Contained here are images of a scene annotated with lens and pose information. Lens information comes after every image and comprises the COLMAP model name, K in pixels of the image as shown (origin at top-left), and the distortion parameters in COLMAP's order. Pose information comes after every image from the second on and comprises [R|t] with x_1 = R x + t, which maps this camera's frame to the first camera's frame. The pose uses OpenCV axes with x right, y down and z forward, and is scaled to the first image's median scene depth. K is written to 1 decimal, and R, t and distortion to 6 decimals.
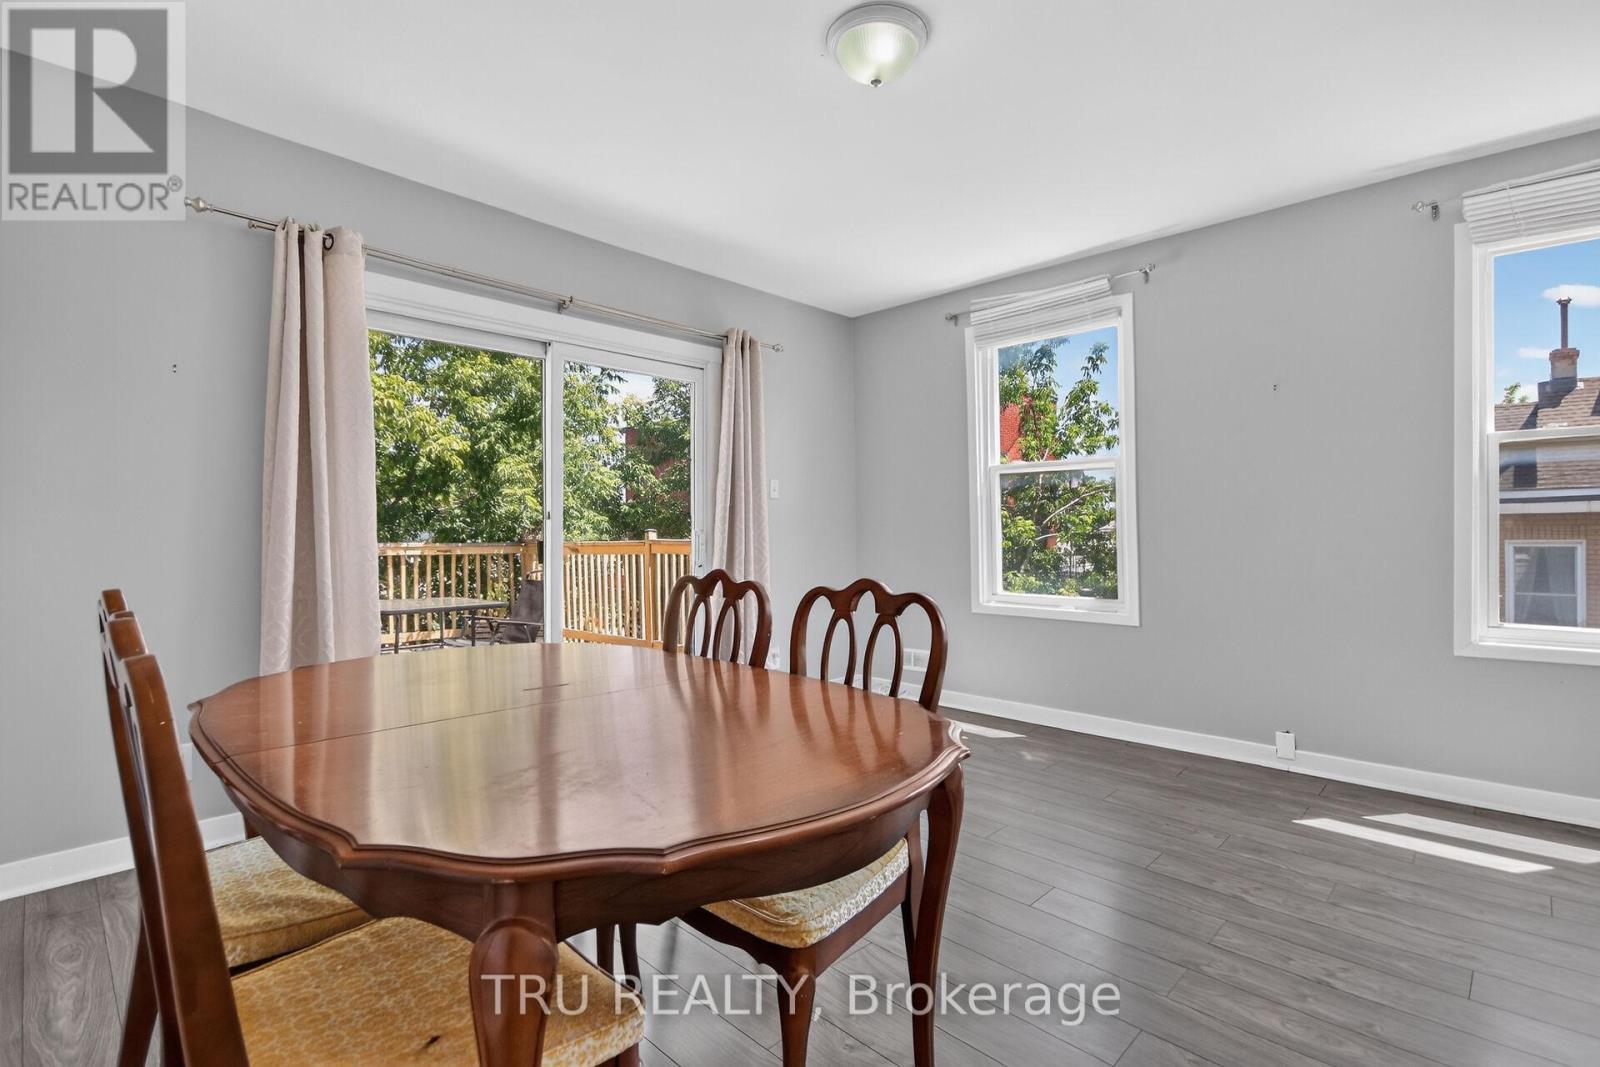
lens RADIAL K [[742.2, 0, 800.0], [0, 742.2, 533.5], [0, 0, 1]] dist [0.000468, -0.000007]
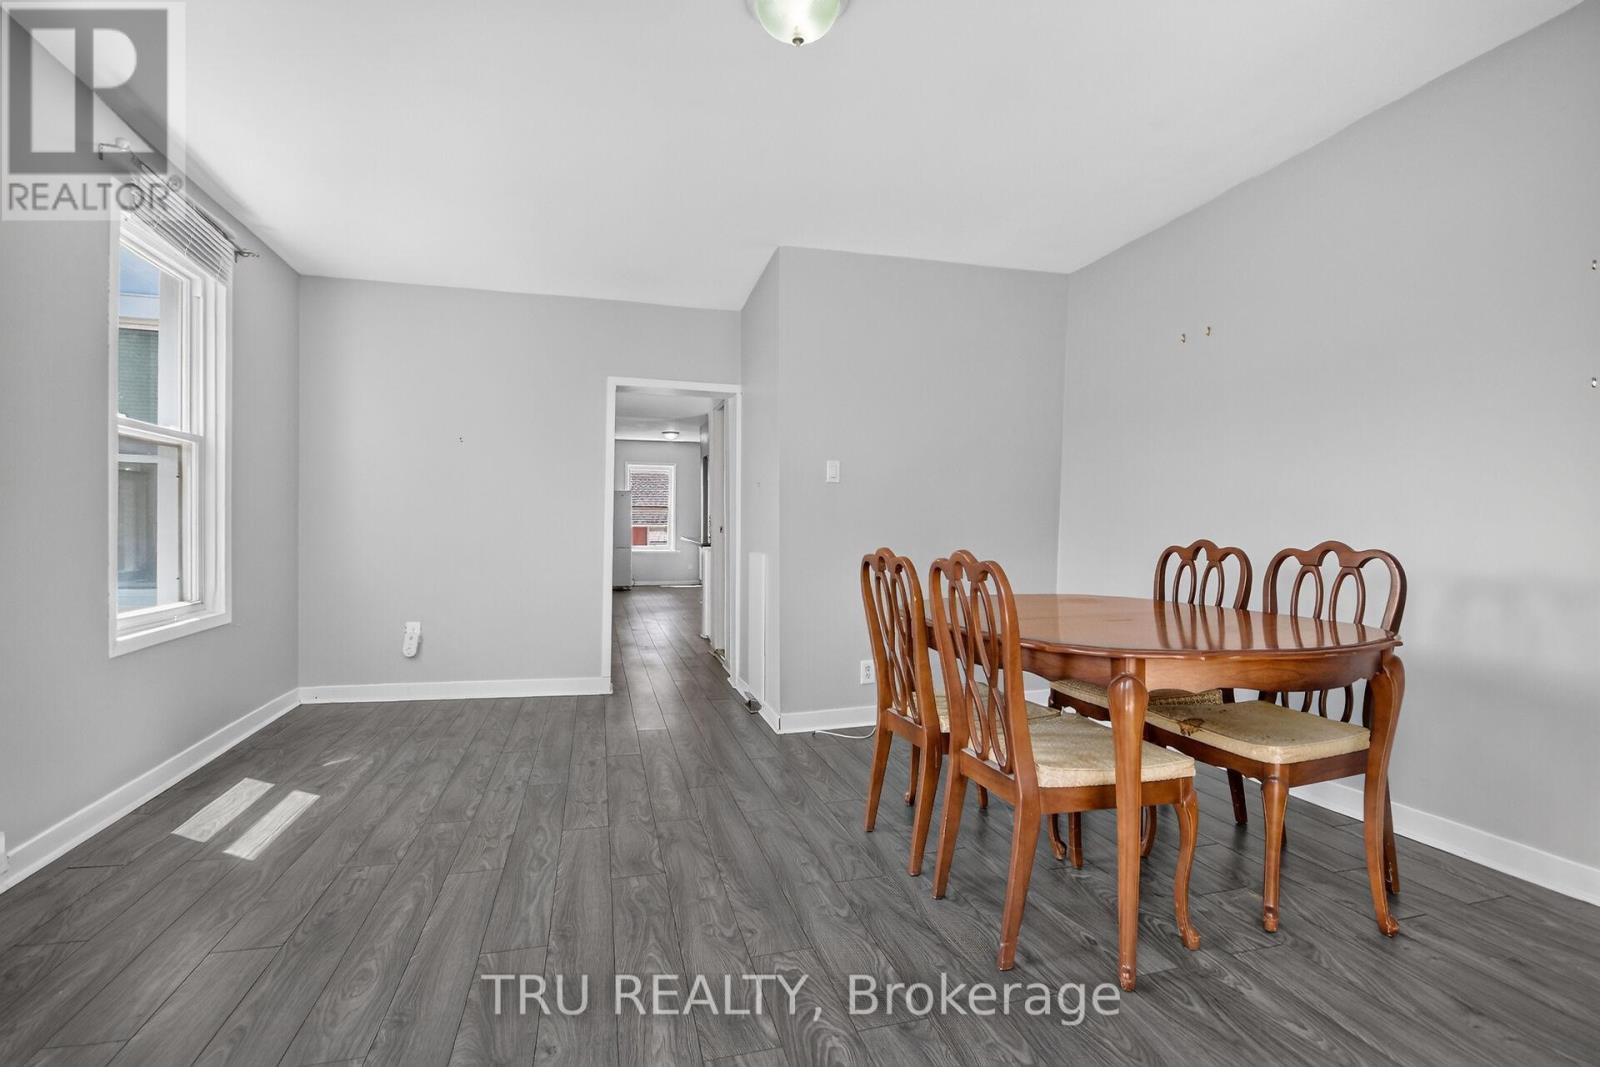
lens RADIAL K [[742.2, 0, 800.0], [0, 742.2, 533.5], [0, 0, 1]] dist [0.000468, -0.000007]
pose [[-0.861497, -0.002083, 0.507759, -0.356927], [0.001499, 0.999977, 0.006647, 0.010532], [-0.507761, 0.006488, -0.861473, 1.642699]]
